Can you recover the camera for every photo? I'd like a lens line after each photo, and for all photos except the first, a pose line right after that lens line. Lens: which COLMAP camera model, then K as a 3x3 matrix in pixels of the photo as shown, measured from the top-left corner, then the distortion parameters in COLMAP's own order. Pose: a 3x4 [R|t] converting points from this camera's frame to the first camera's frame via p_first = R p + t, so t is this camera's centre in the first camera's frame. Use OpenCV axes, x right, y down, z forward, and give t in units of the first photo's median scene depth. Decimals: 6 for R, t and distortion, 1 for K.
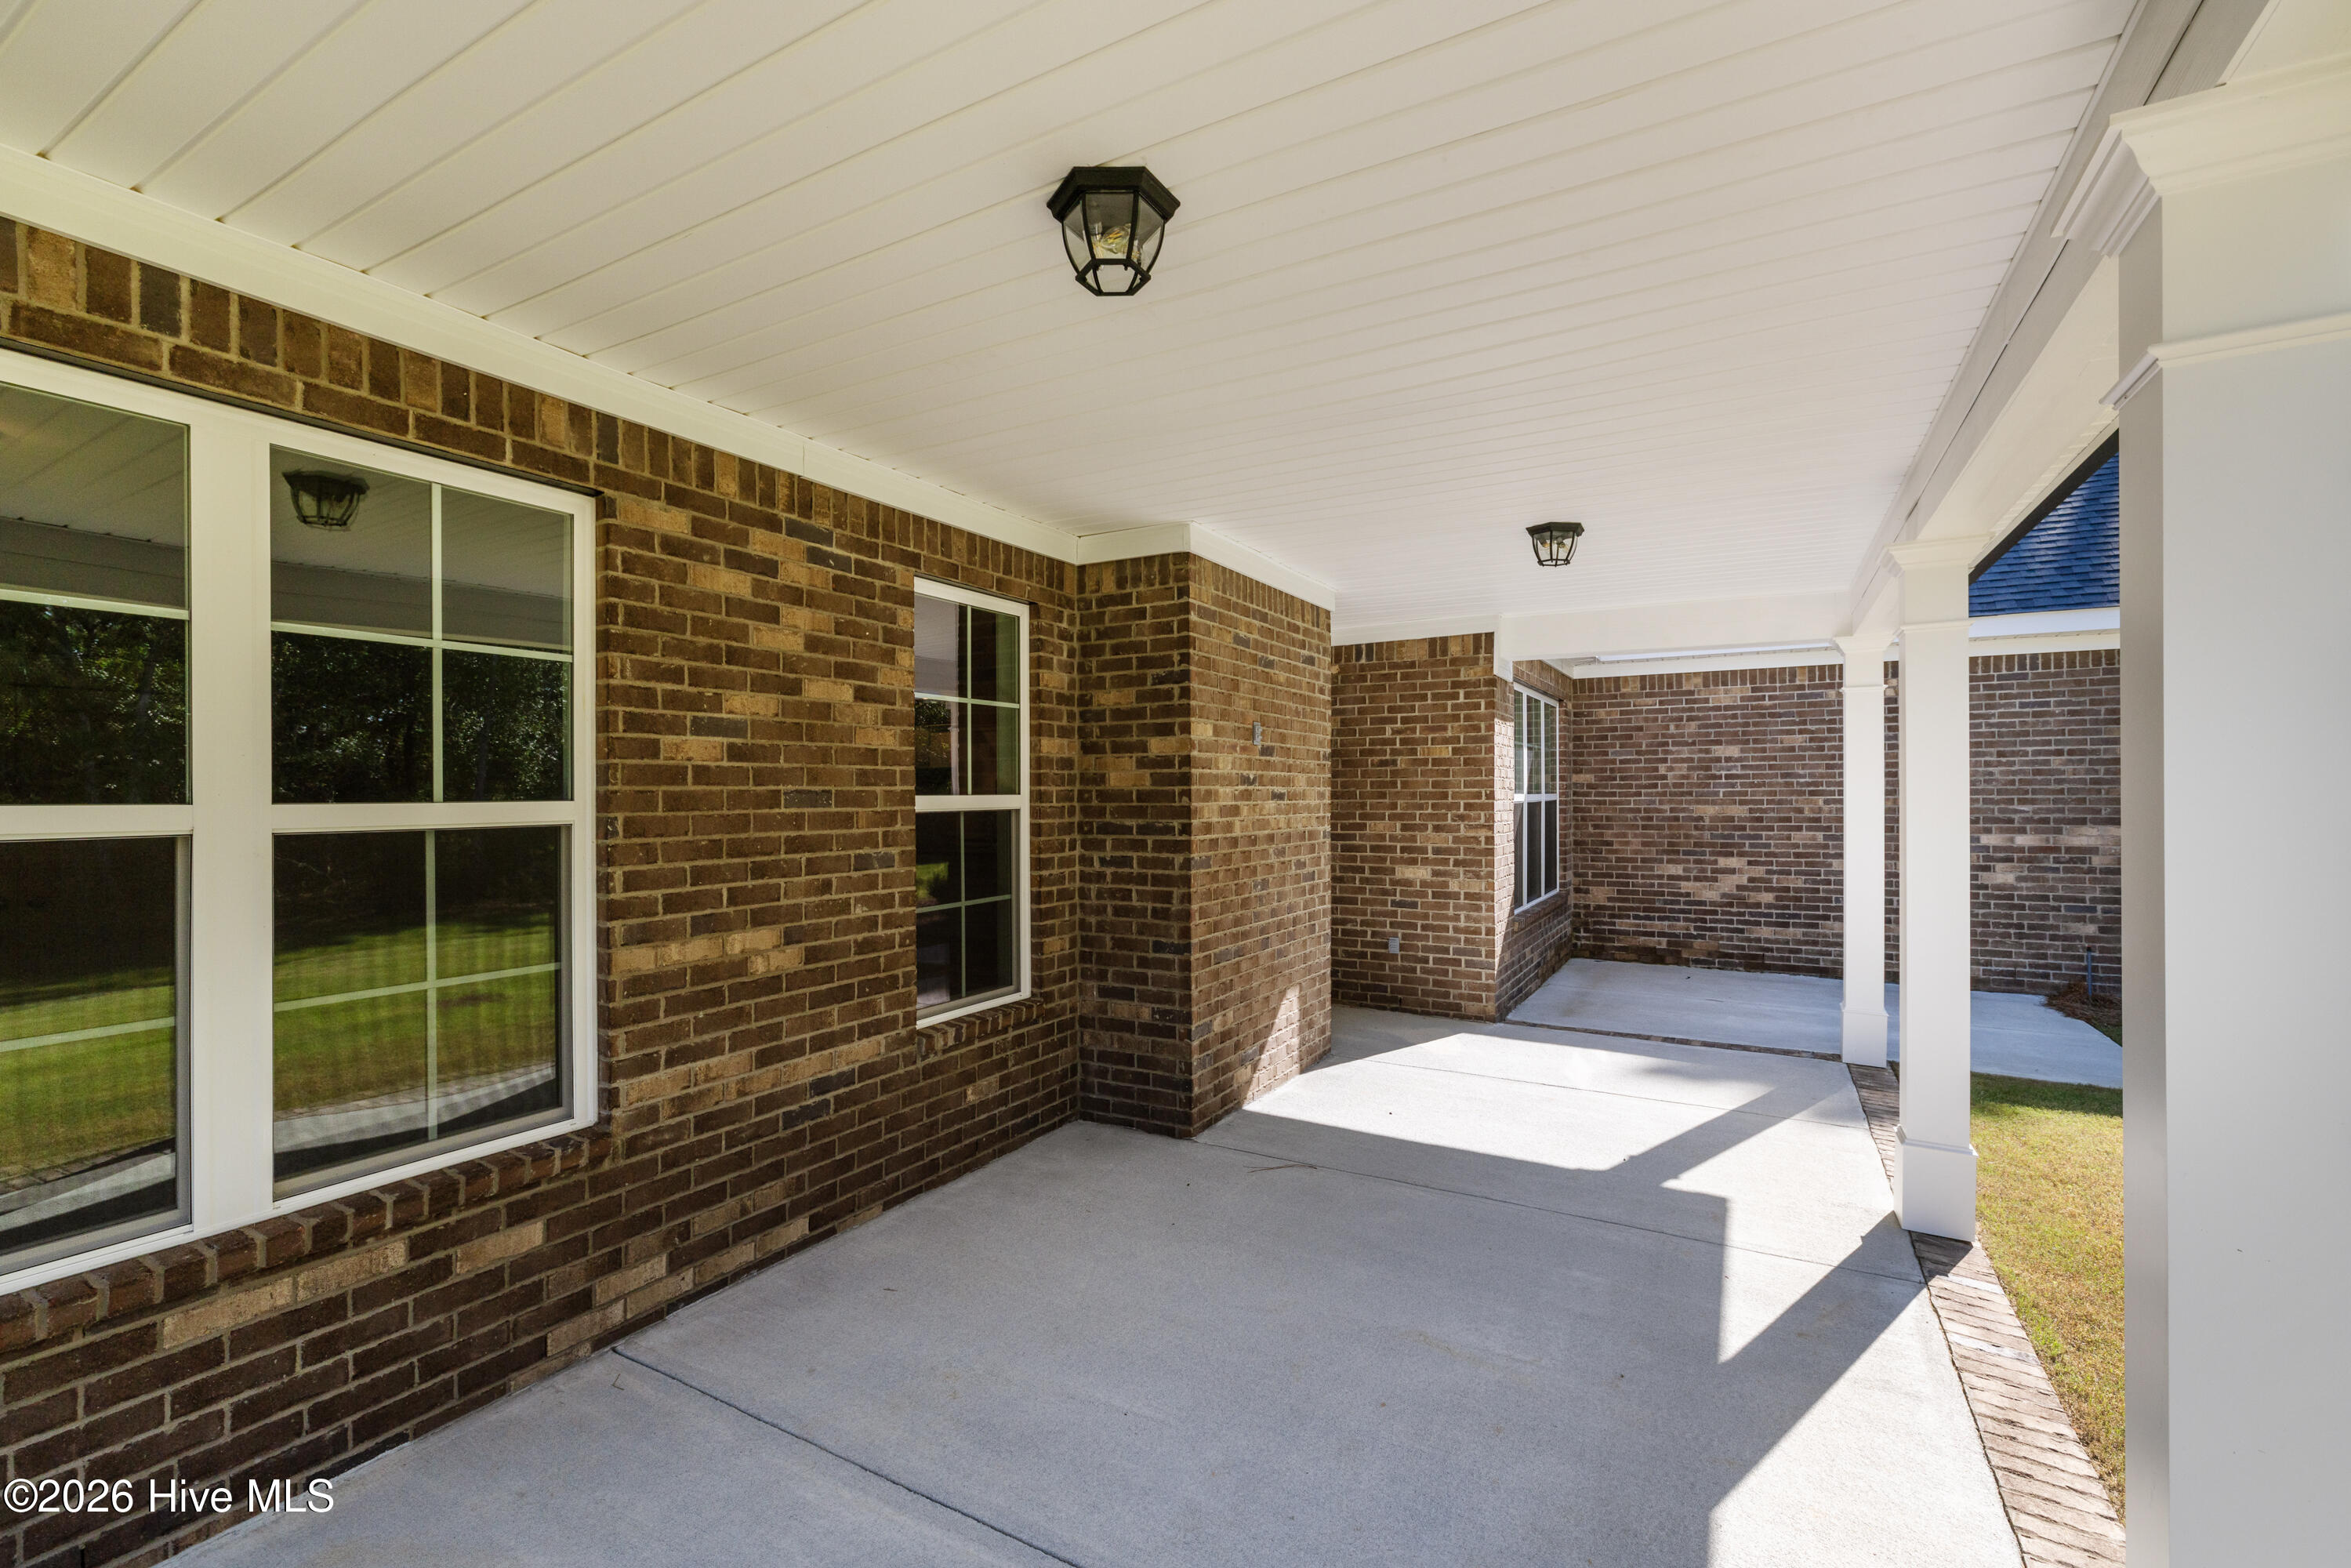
lens RADIAL K [[1013.9, 0, 1172.1], [0, 1013.9, 794.0], [0, 0, 1]] dist [-0.005216, 0.002390]
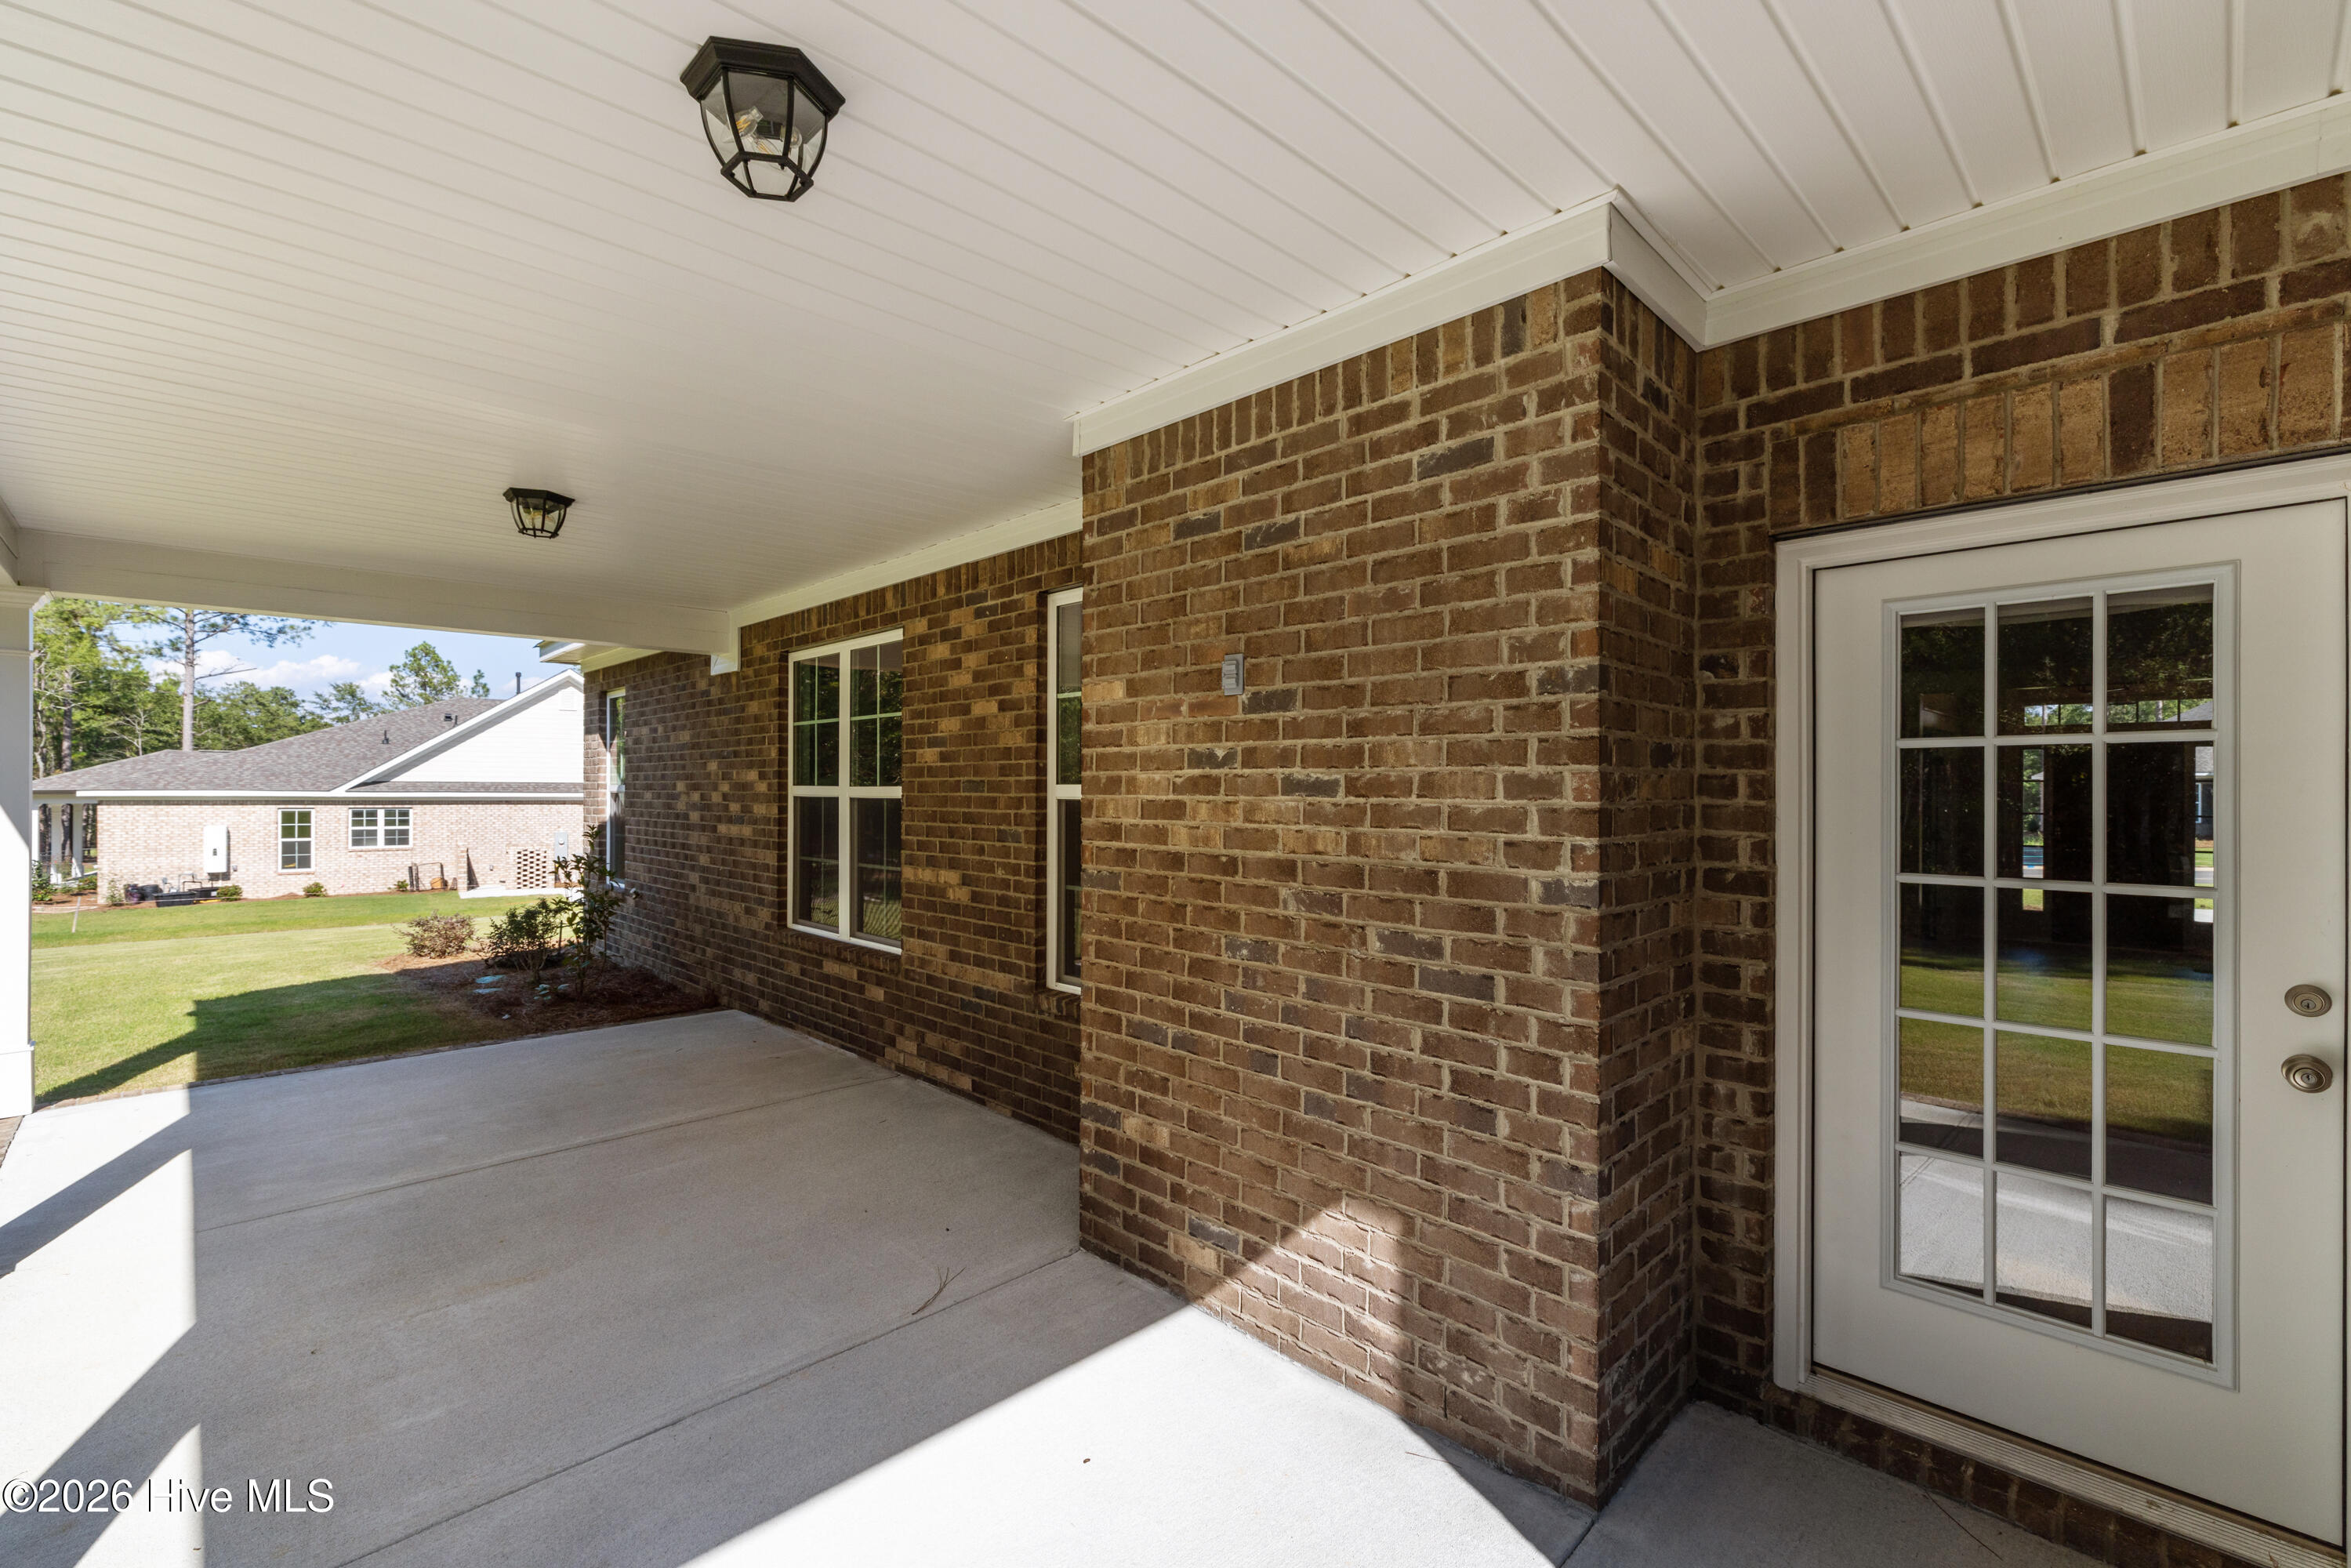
lens RADIAL K [[1013.9, 0, 1177.6], [0, 1013.9, 795.9], [0, 0, 1]] dist [-0.005216, 0.002390]
pose [[-0.269988, 0.008968, -0.962822, 0.708934], [-0.004127, 0.999937, 0.010471, 0.001568], [0.962855, 0.006801, -0.269934, 1.261811]]
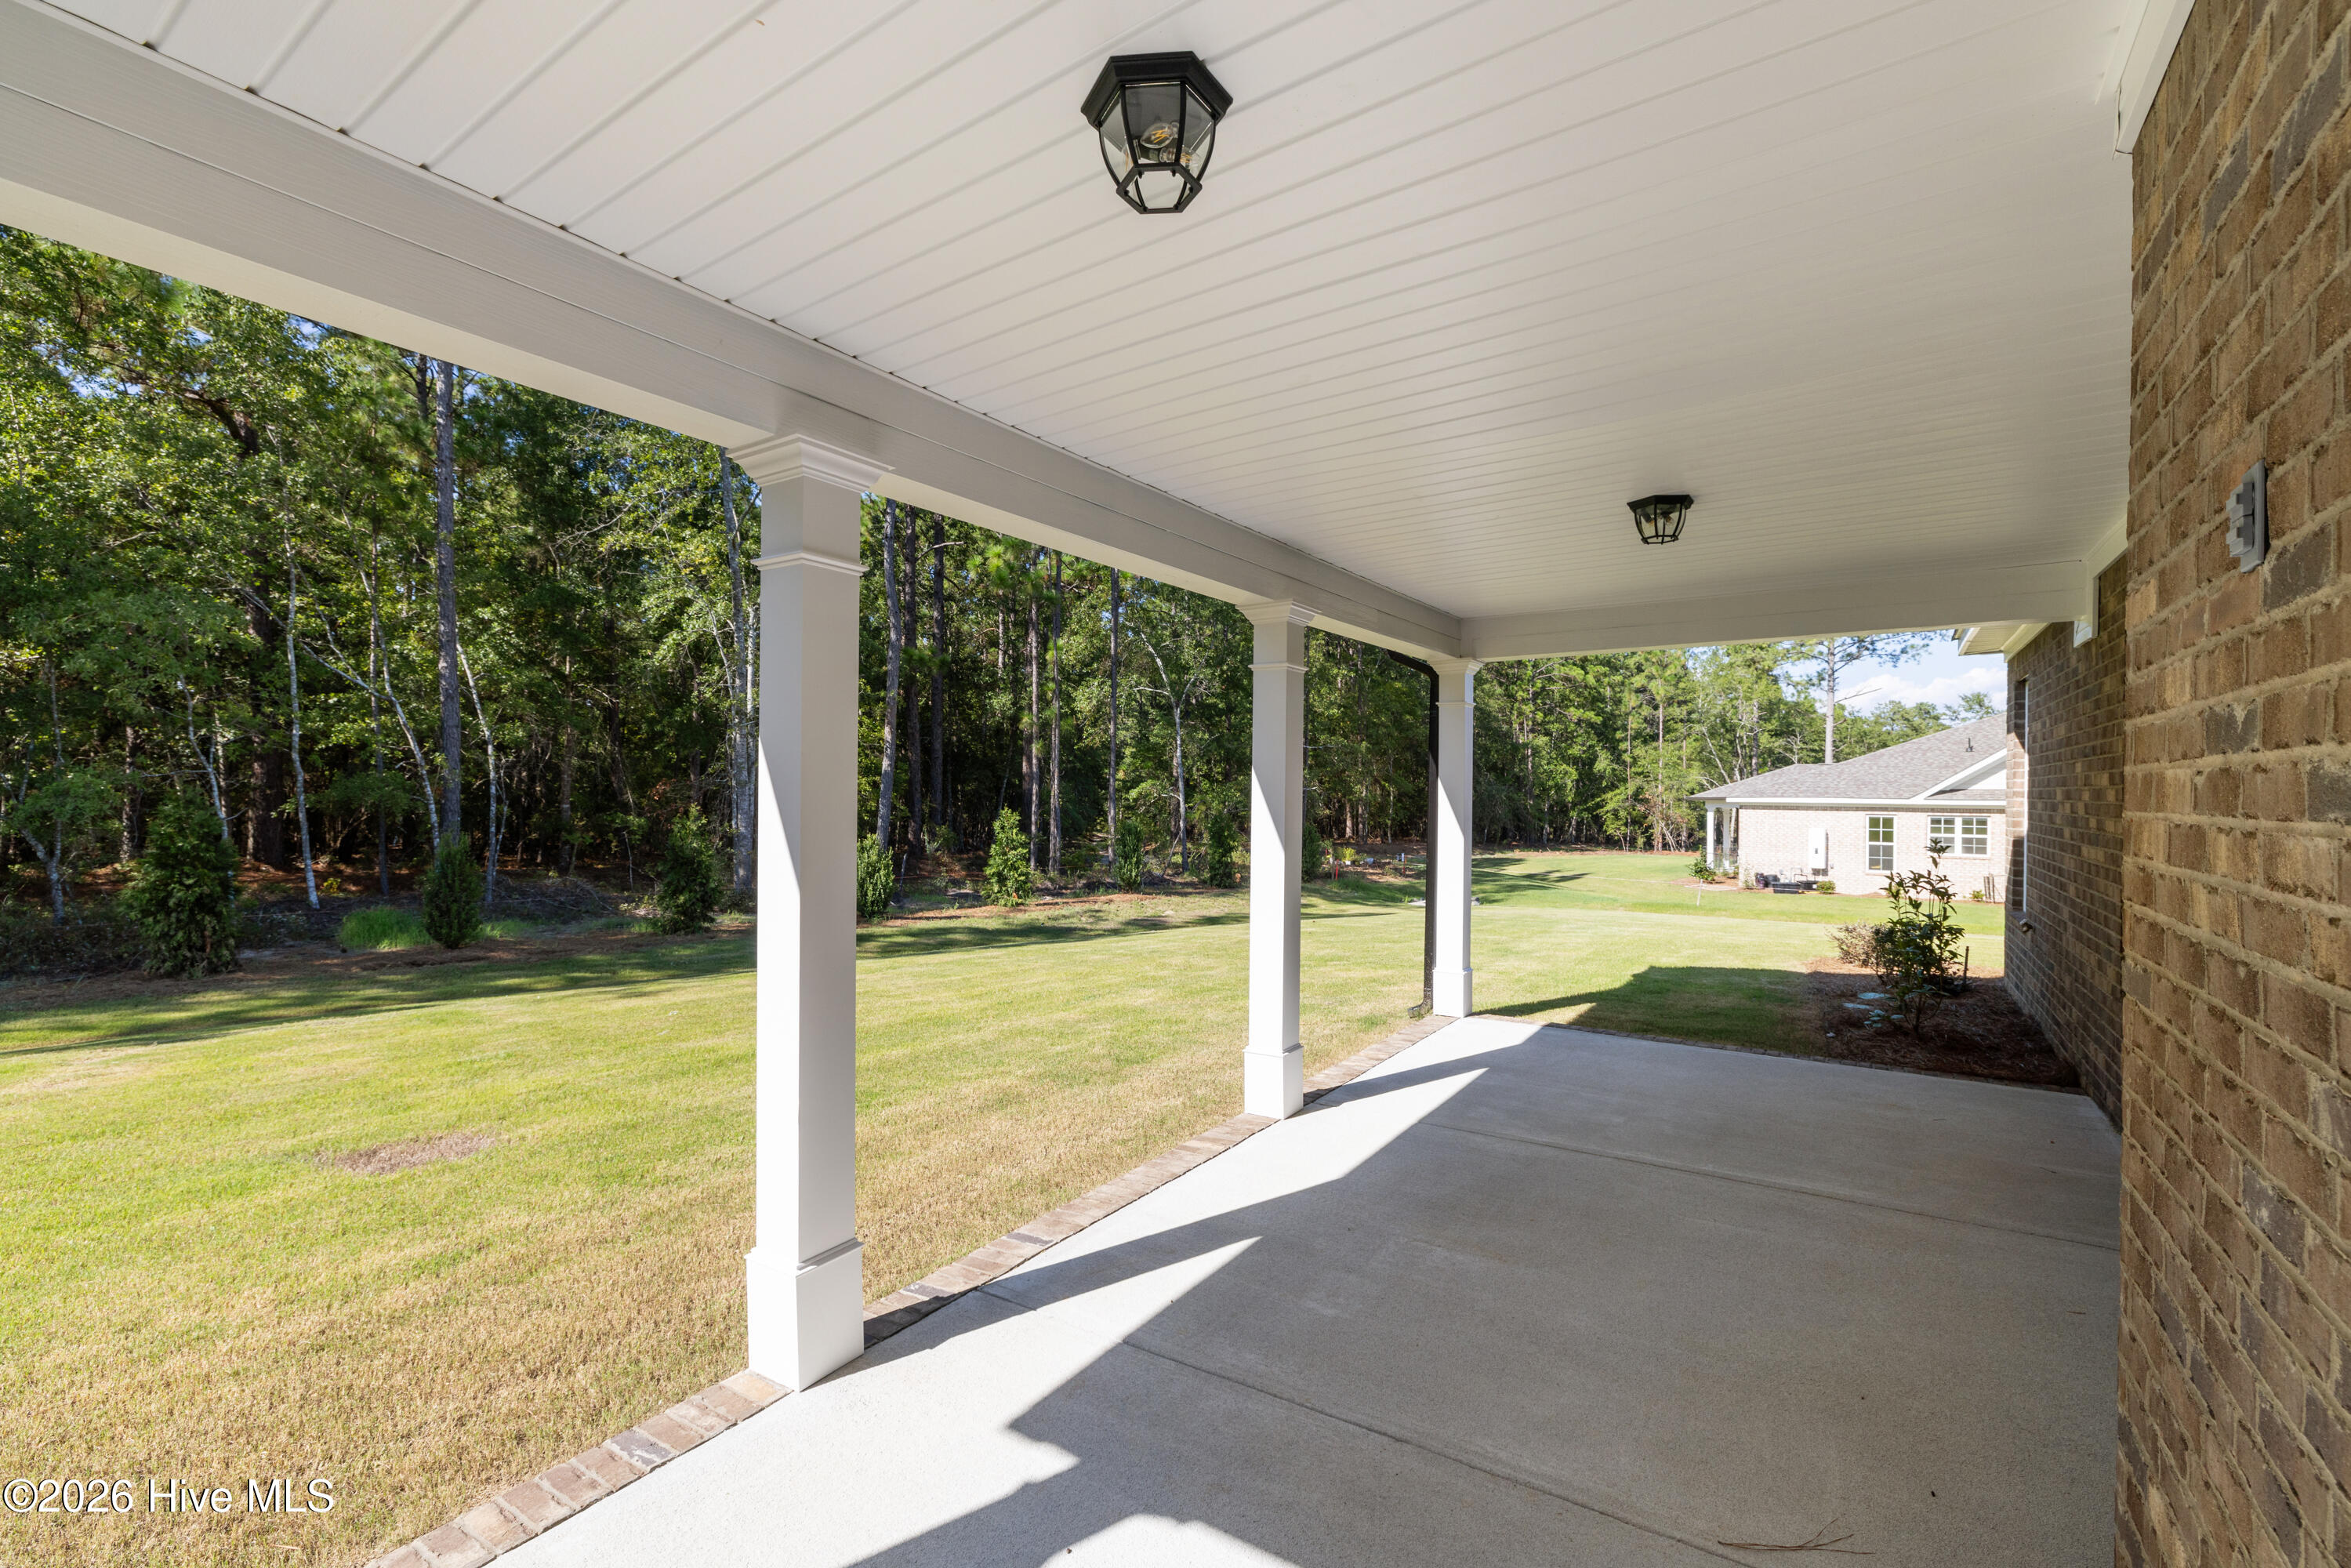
lens RADIAL K [[1013.9, 0, 1183.2], [0, 1013.9, 787.2], [0, 0, 1]] dist [-0.005216, 0.002390]
pose [[-0.997767, -0.000472, 0.066790, 0.342901], [-0.000627, 0.999997, -0.002297, 0.001694], [-0.066789, -0.002334, -0.997764, 1.397904]]
